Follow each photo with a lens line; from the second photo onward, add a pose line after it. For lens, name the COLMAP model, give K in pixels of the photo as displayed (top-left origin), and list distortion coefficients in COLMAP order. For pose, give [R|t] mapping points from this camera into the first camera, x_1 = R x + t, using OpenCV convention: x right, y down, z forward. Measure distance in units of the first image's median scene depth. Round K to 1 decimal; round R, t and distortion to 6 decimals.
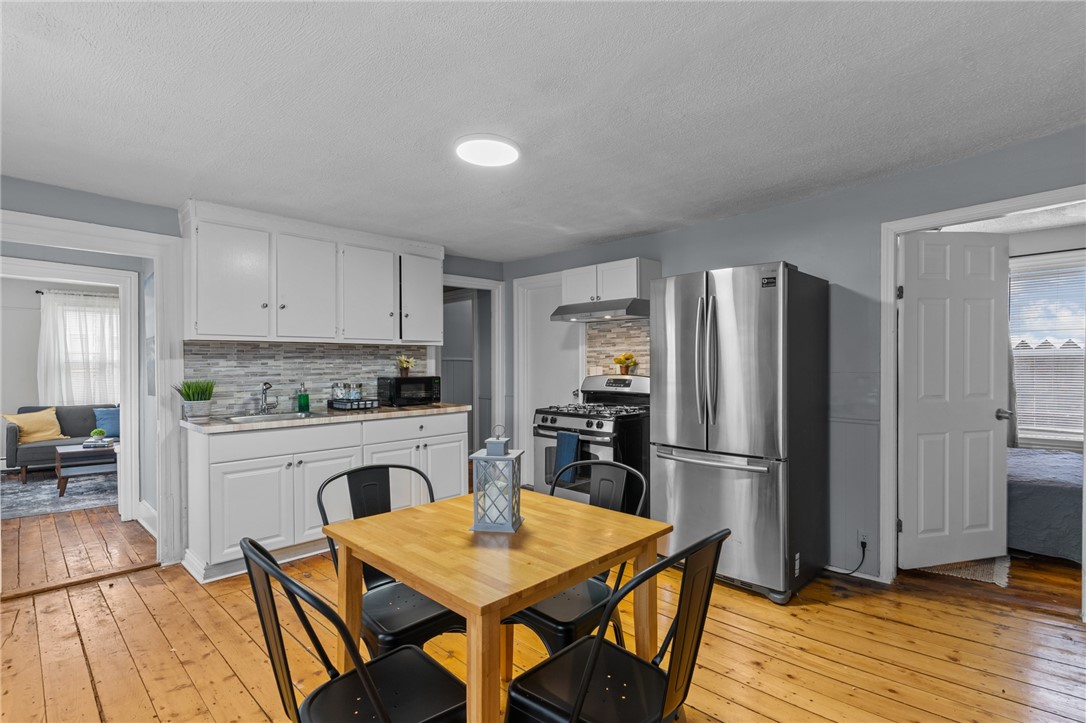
lens RADIAL K [[521.7, 0, 541.9], [0, 521.7, 365.0], [0, 0, 1]] dist [-0.006506, -0.000834]
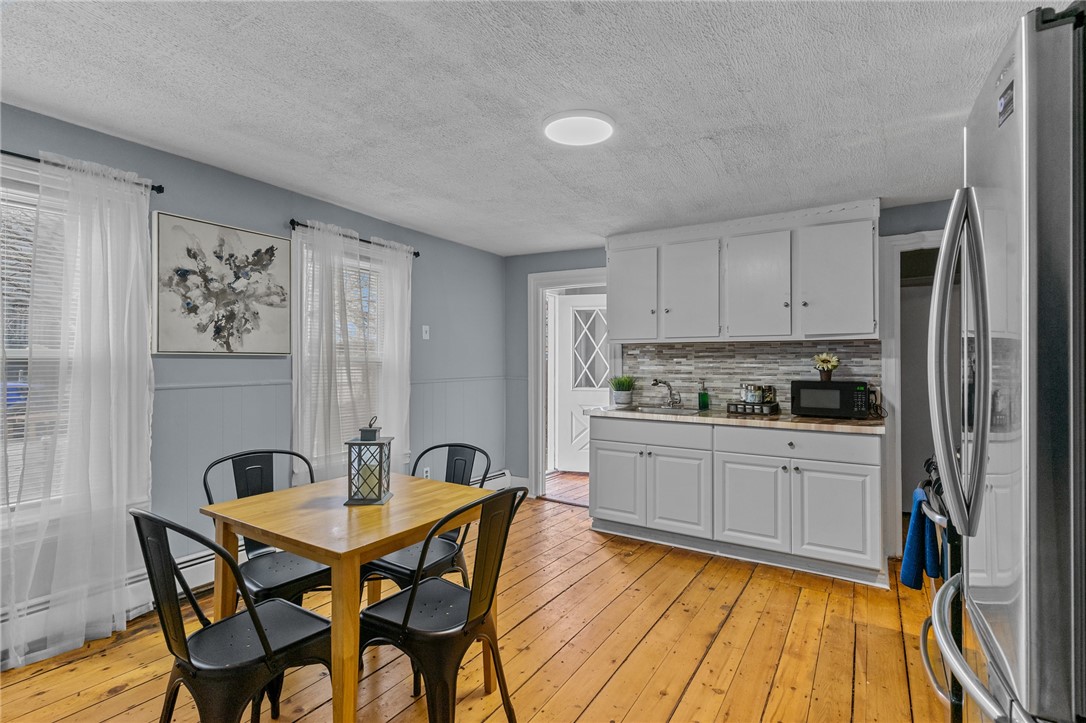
lens RADIAL K [[521.7, 0, 520.8], [0, 521.7, 354.2], [0, 0, 1]] dist [-0.006506, -0.000834]
pose [[0.170635, -0.005425, -0.985319, 0.474915], [-0.003644, 0.999975, -0.006137, -0.011696], [0.985327, 0.004637, 0.170611, 0.454846]]
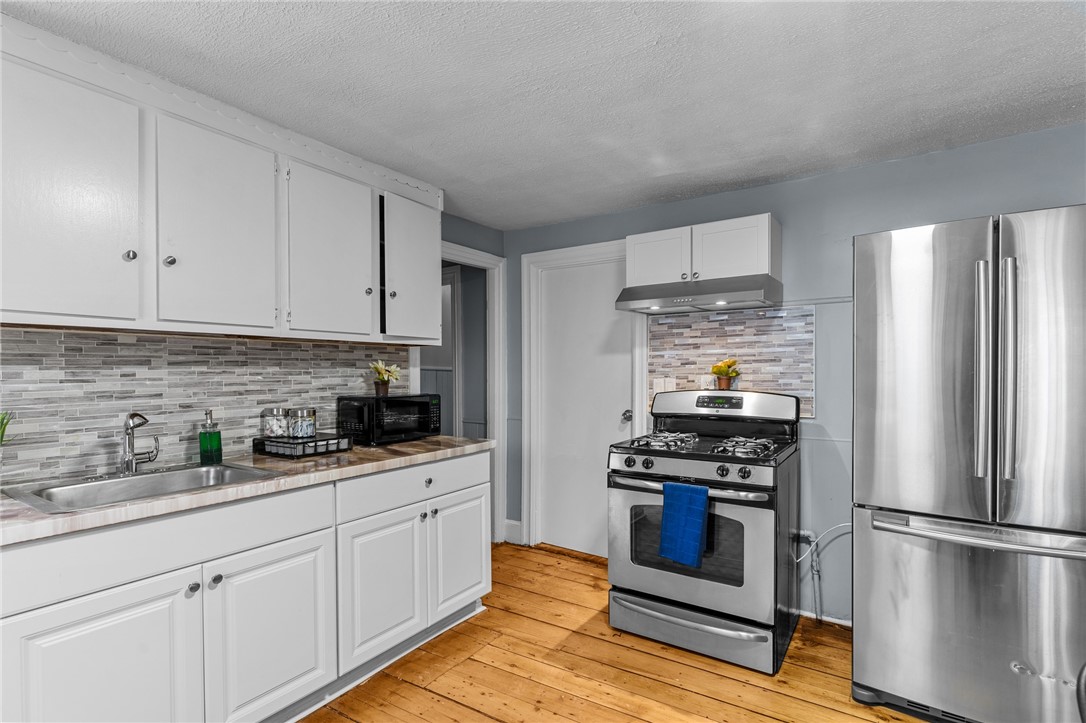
lens RADIAL K [[521.7, 0, 543.2], [0, 521.7, 377.8], [0, 0, 1]] dist [-0.006506, -0.000834]
pose [[0.979633, -0.002321, 0.200784, -0.220853], [0.000754, 0.999969, 0.007884, -0.003141], [-0.200796, -0.007572, 0.979604, 0.391406]]
